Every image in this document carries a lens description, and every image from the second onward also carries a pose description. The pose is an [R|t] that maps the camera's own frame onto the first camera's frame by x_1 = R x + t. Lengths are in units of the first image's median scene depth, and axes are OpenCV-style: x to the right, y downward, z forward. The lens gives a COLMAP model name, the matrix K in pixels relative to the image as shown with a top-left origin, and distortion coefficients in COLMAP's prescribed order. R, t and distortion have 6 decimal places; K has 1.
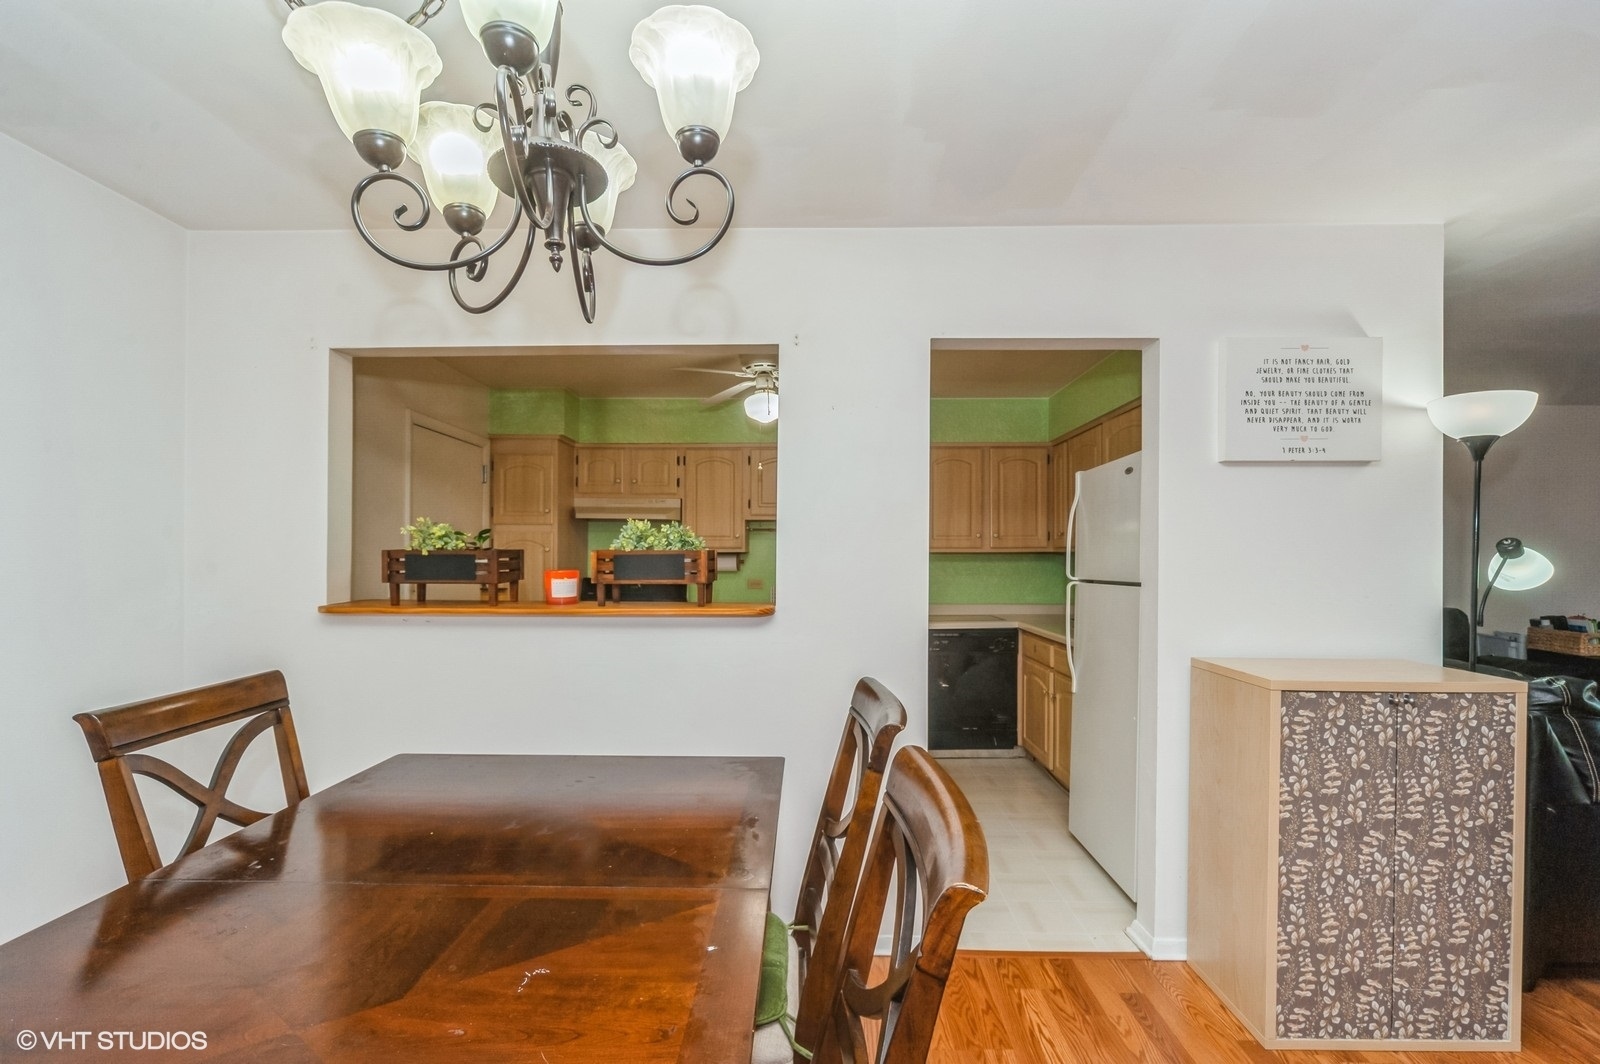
lens RADIAL K [[629.2, 0, 806.8], [0, 629.2, 561.1], [0, 0, 1]] dist [0.006662, 0.000085]
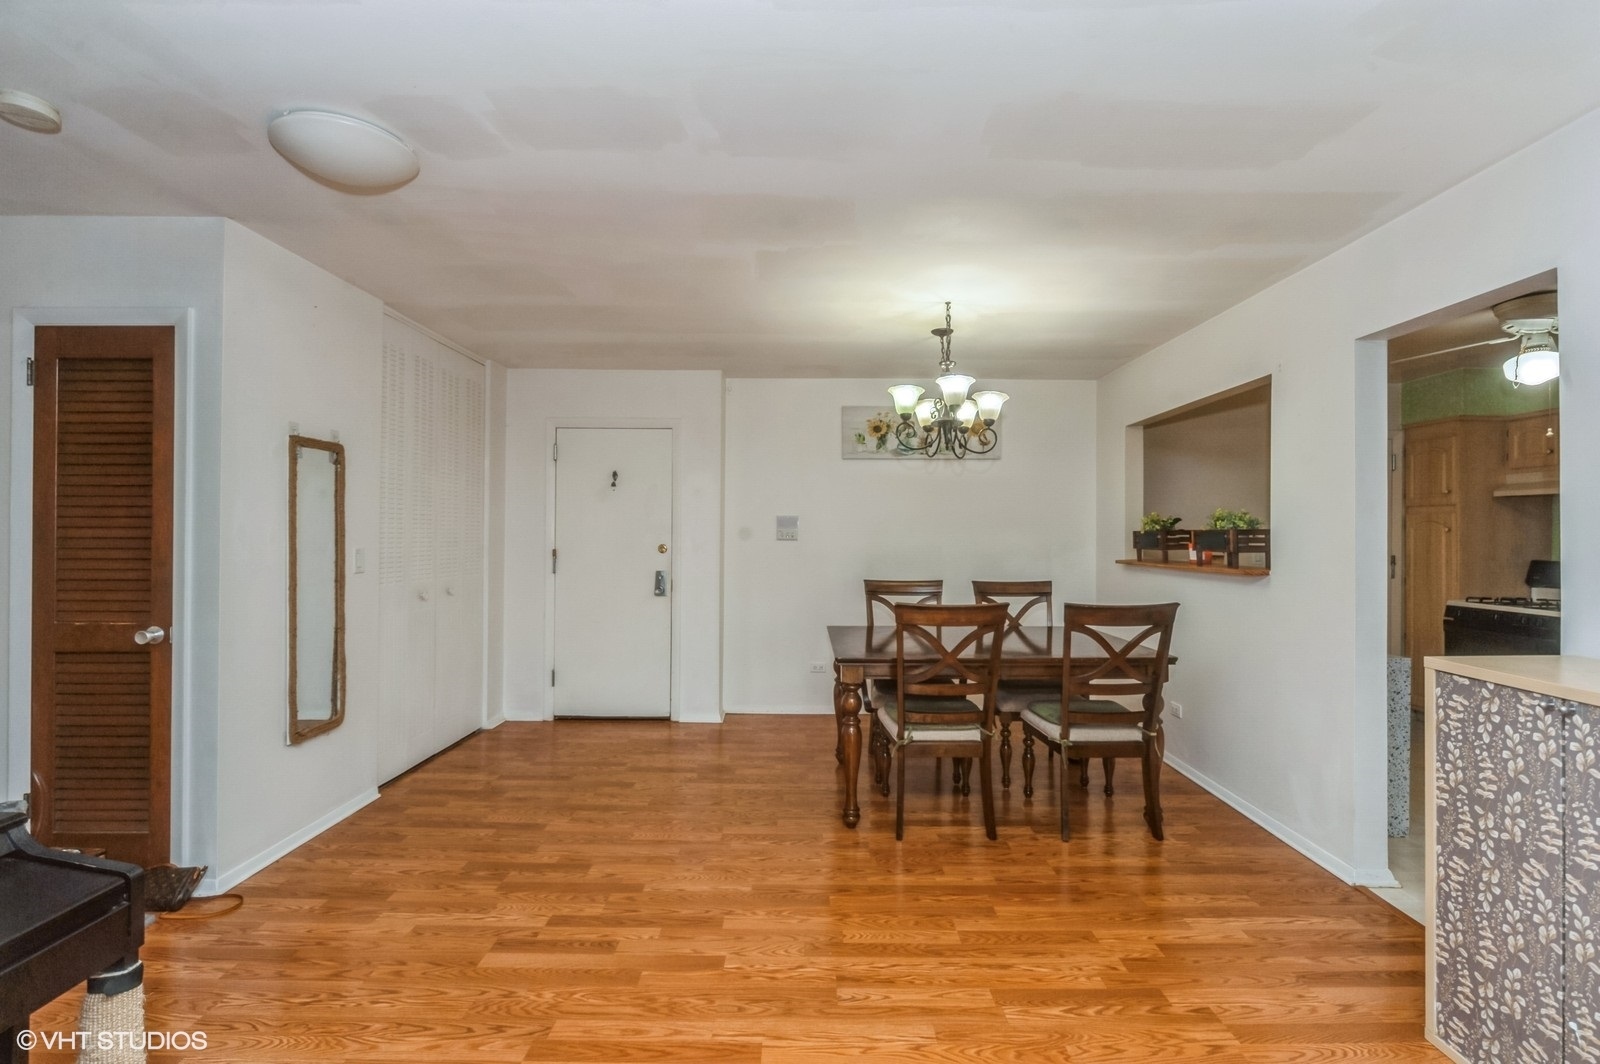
lens RADIAL K [[736.4, 0, 800.0], [0, 736.4, 532.0], [0, 0, 1]] dist [-0.002077, -0.000375]
pose [[-0.006219, -0.003819, -0.999973, 1.861089], [-0.016360, 0.999859, -0.003717, 0.015472], [0.999847, 0.016336, -0.006281, 0.037605]]
